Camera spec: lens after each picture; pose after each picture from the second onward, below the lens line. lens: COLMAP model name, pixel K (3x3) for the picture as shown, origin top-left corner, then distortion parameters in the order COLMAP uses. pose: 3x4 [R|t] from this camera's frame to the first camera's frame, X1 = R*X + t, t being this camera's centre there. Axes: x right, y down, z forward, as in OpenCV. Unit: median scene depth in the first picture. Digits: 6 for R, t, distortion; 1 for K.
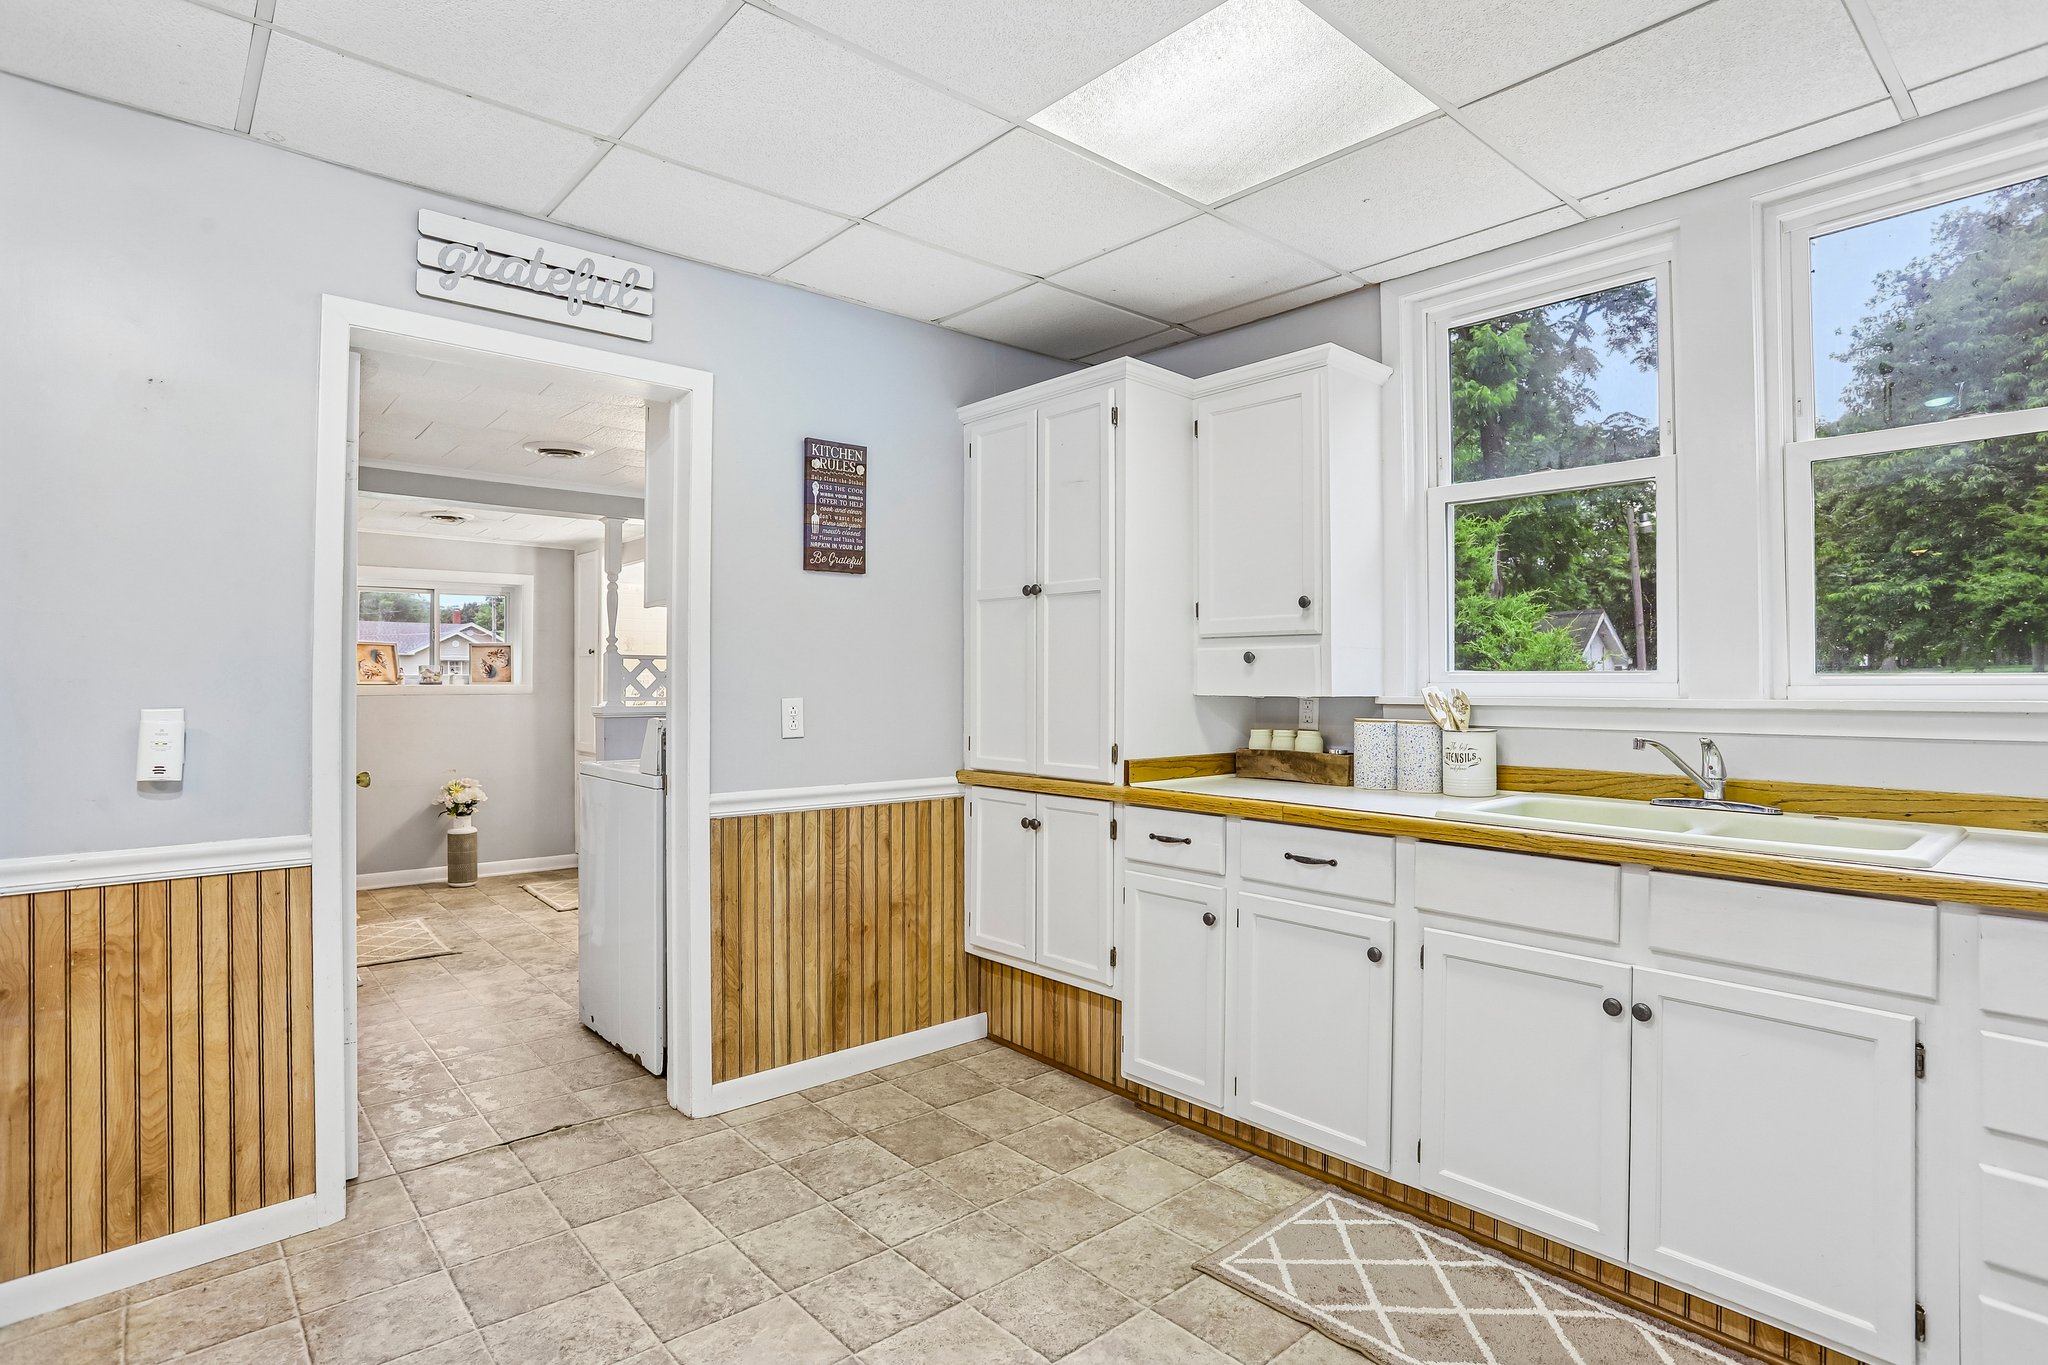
lens RADIAL K [[1037.2, 0, 1013.6], [0, 1037.2, 665.8], [0, 0, 1]] dist [-0.085566, 0.046472]
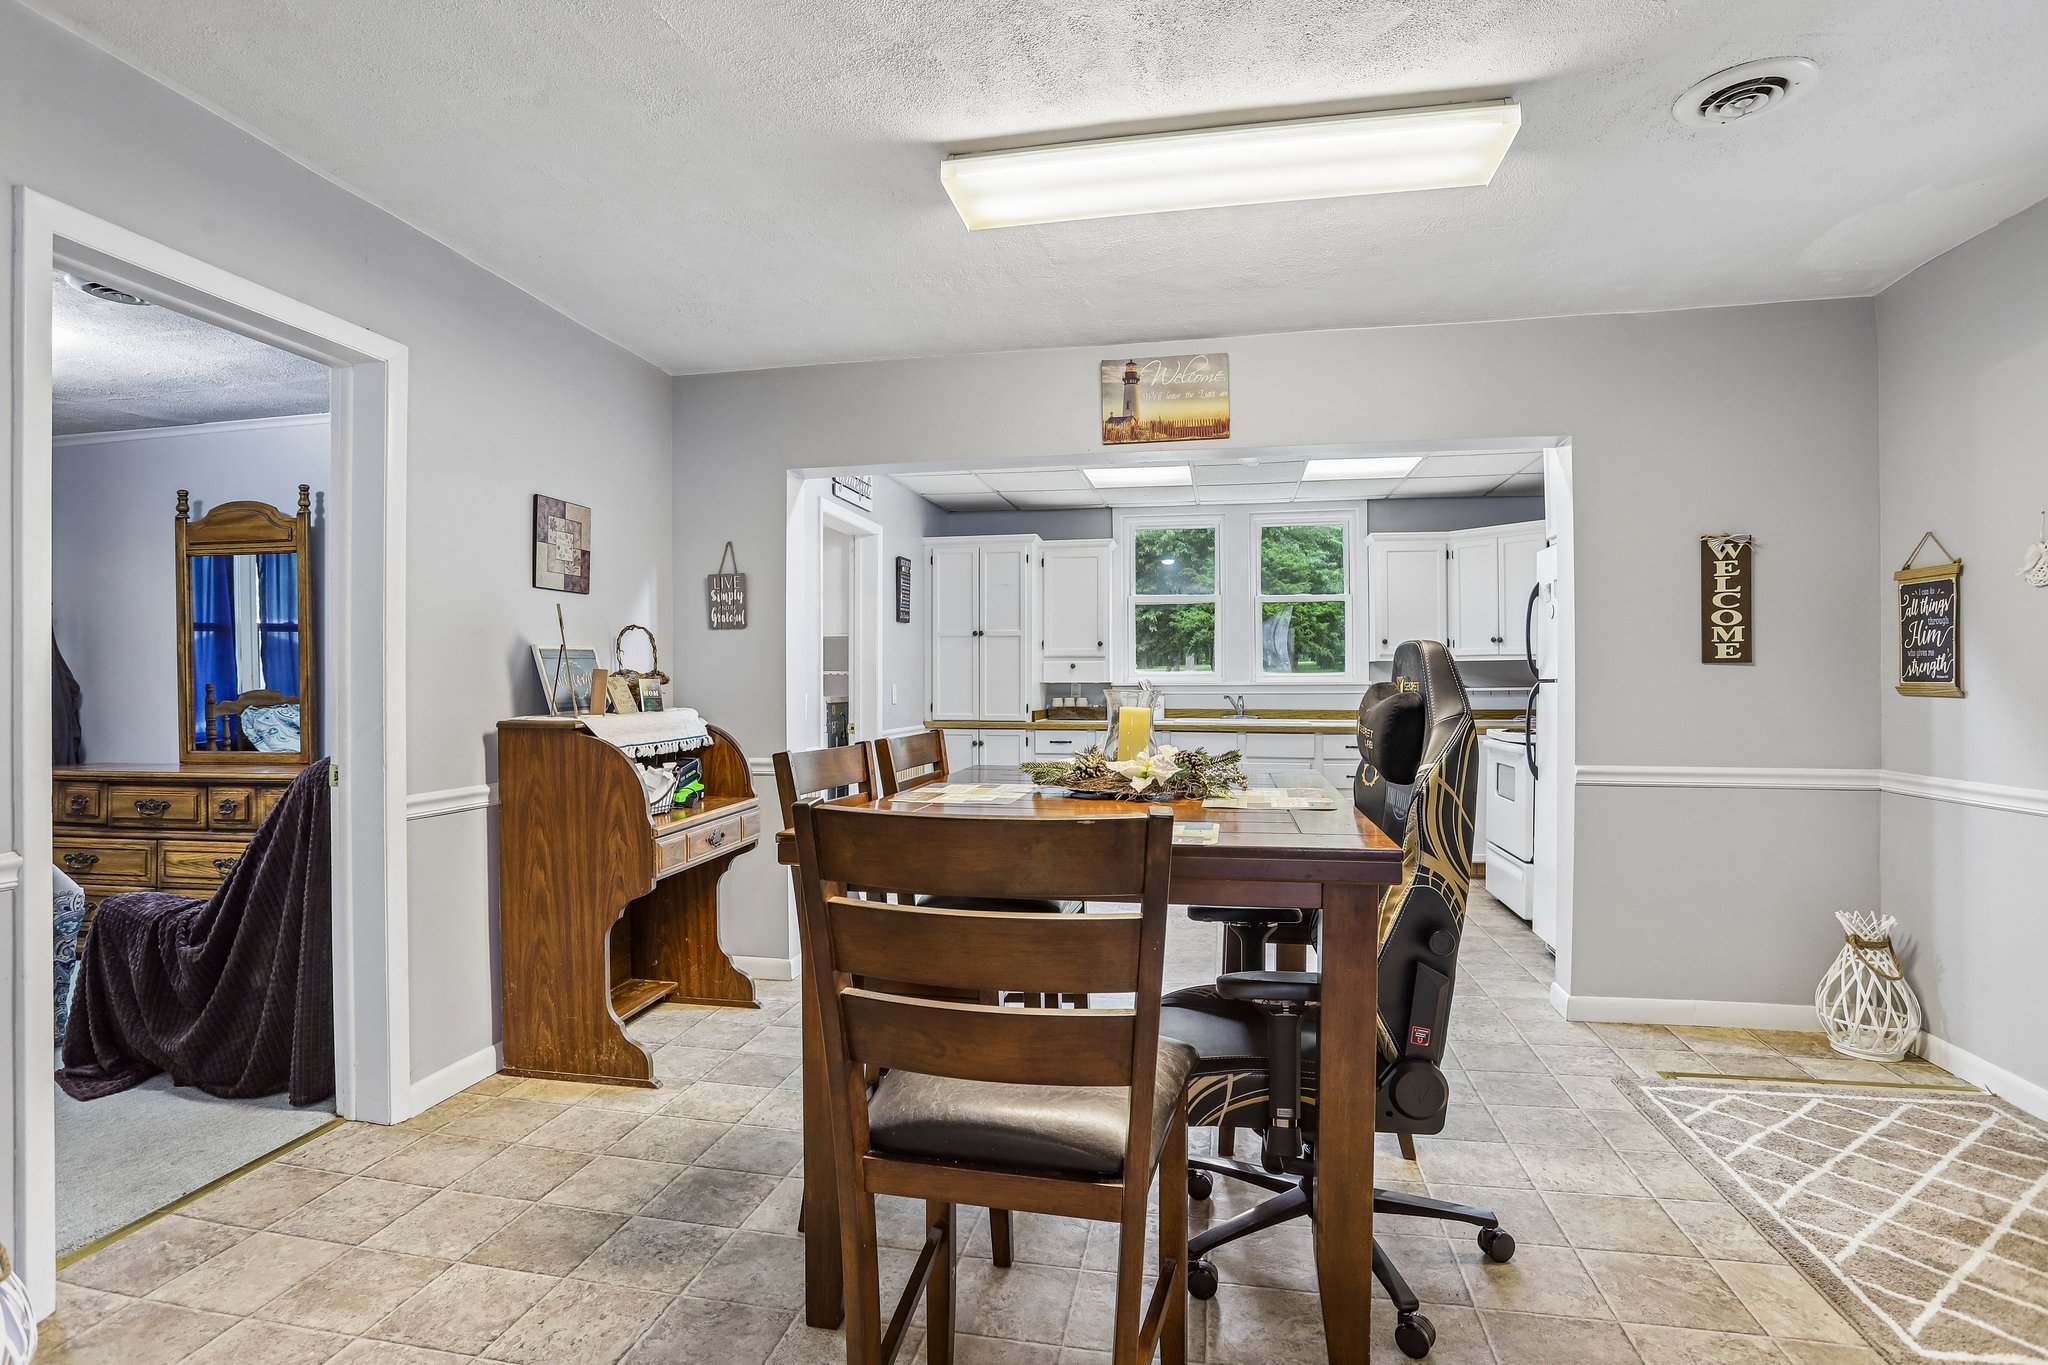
lens RADIAL K [[1039.8, 0, 1011.2], [0, 1039.8, 677.3], [0, 0, 1]] dist [-0.072195, 0.035851]
pose [[0.794077, -0.000658, 0.607817, -1.280368], [-0.007539, 0.999912, 0.010930, -0.007261], [-0.607770, -0.013262, 0.794002, -0.768305]]
